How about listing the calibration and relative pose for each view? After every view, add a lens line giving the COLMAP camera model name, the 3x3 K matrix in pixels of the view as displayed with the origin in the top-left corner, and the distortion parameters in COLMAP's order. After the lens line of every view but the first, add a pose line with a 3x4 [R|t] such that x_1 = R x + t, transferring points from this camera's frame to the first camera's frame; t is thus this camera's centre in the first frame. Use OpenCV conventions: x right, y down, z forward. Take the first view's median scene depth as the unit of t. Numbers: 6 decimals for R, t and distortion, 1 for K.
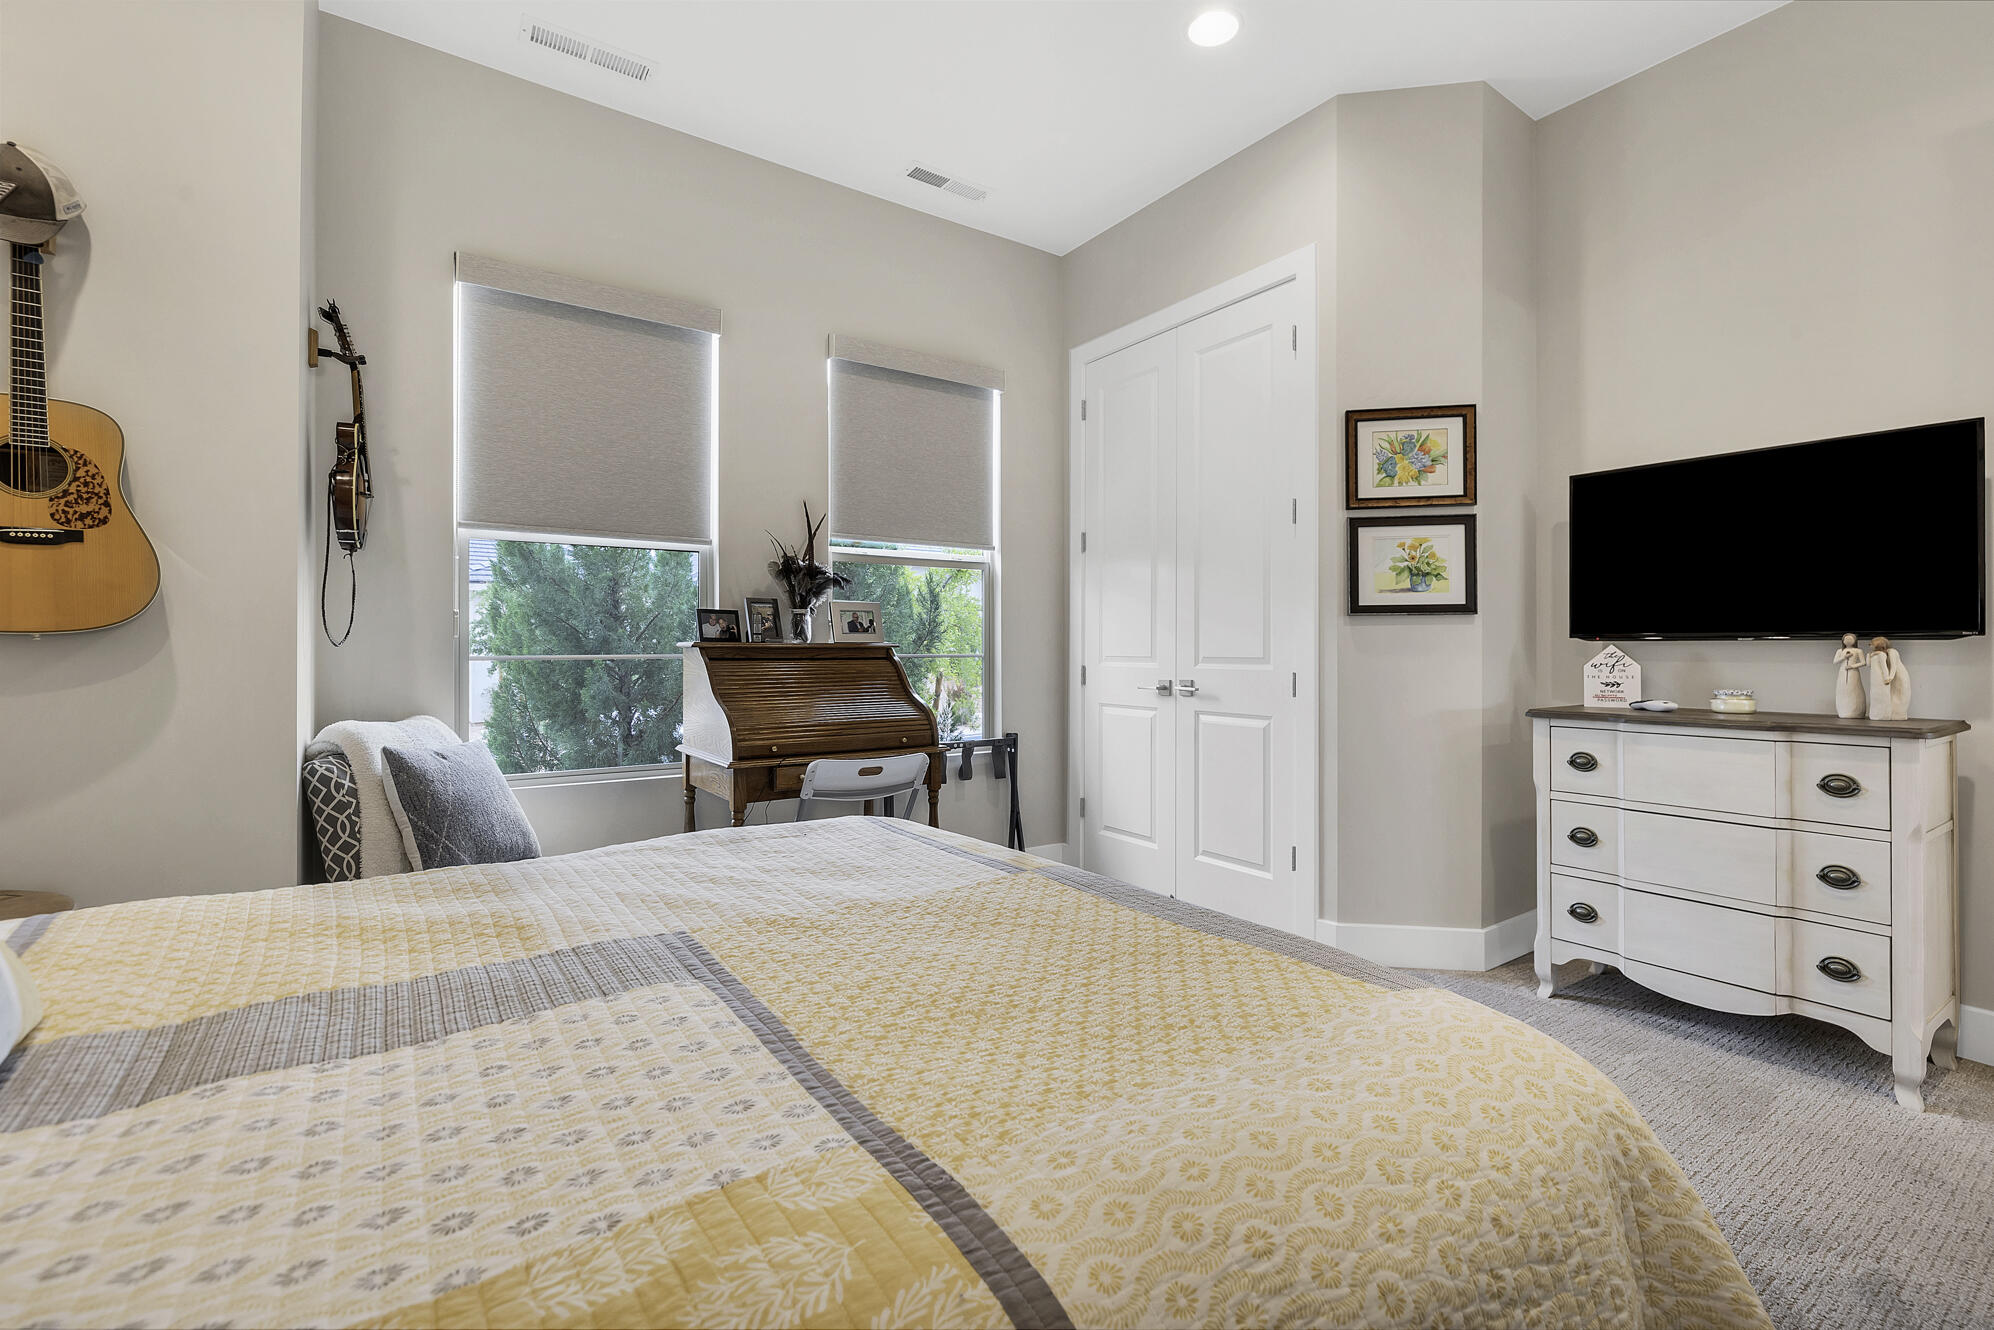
lens RADIAL K [[882.3, 0, 999.8], [0, 882.3, 649.0], [0, 0, 1]] dist [-0.004424, -0.001351]
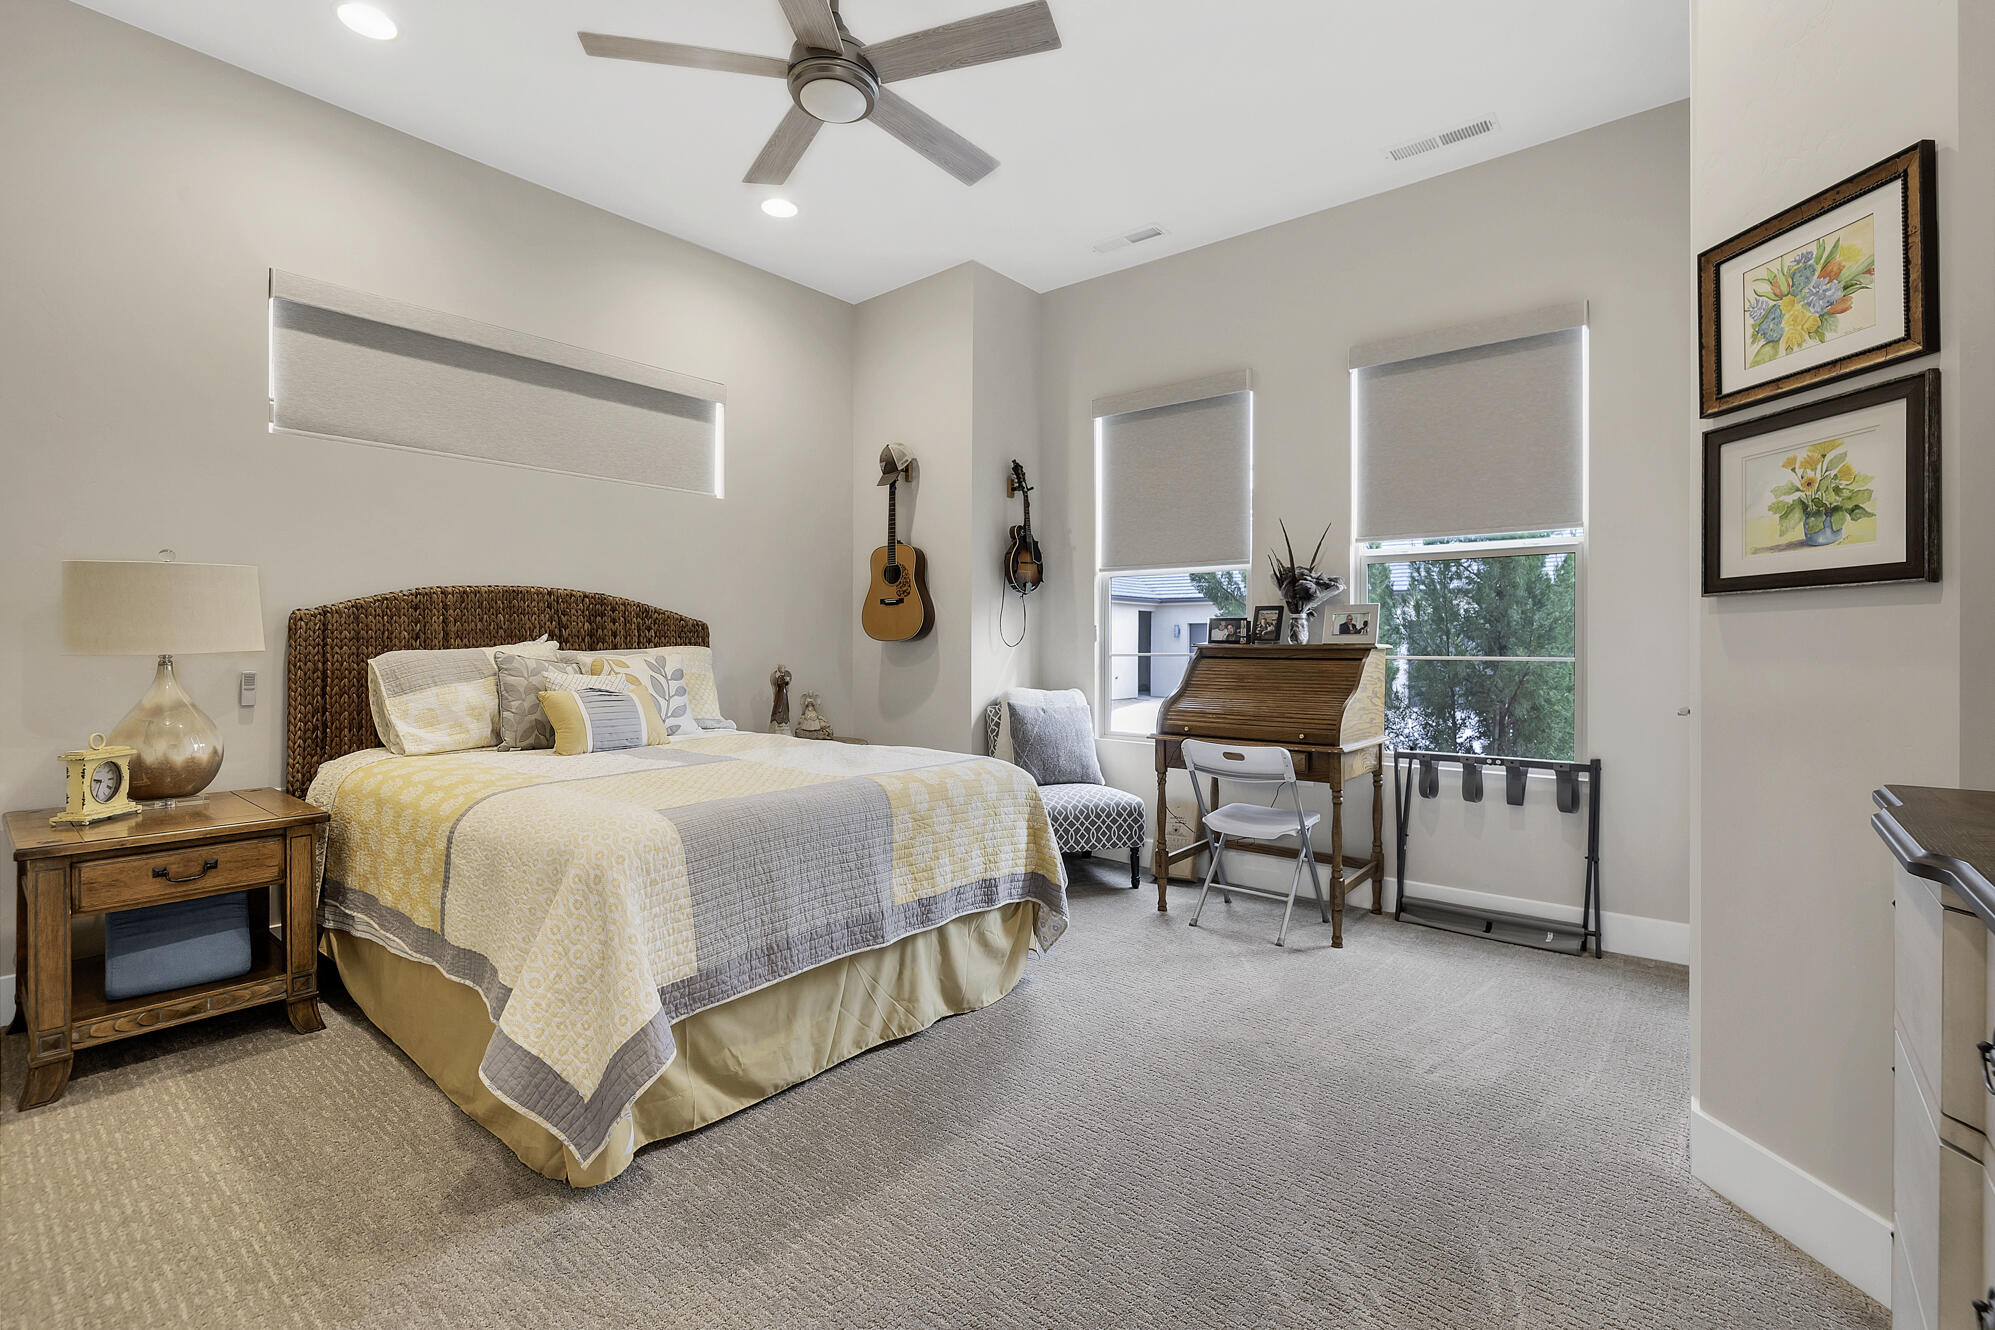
lens RADIAL K [[882.7, 0, 999.9], [0, 882.7, 653.5], [0, 0, 1]] dist [-0.004424, -0.001351]
pose [[0.271406, 0.008401, -0.962428, 0.846226], [-0.004175, 0.999963, 0.007551, -0.002162], [0.962456, 0.001969, 0.271431, 0.384711]]
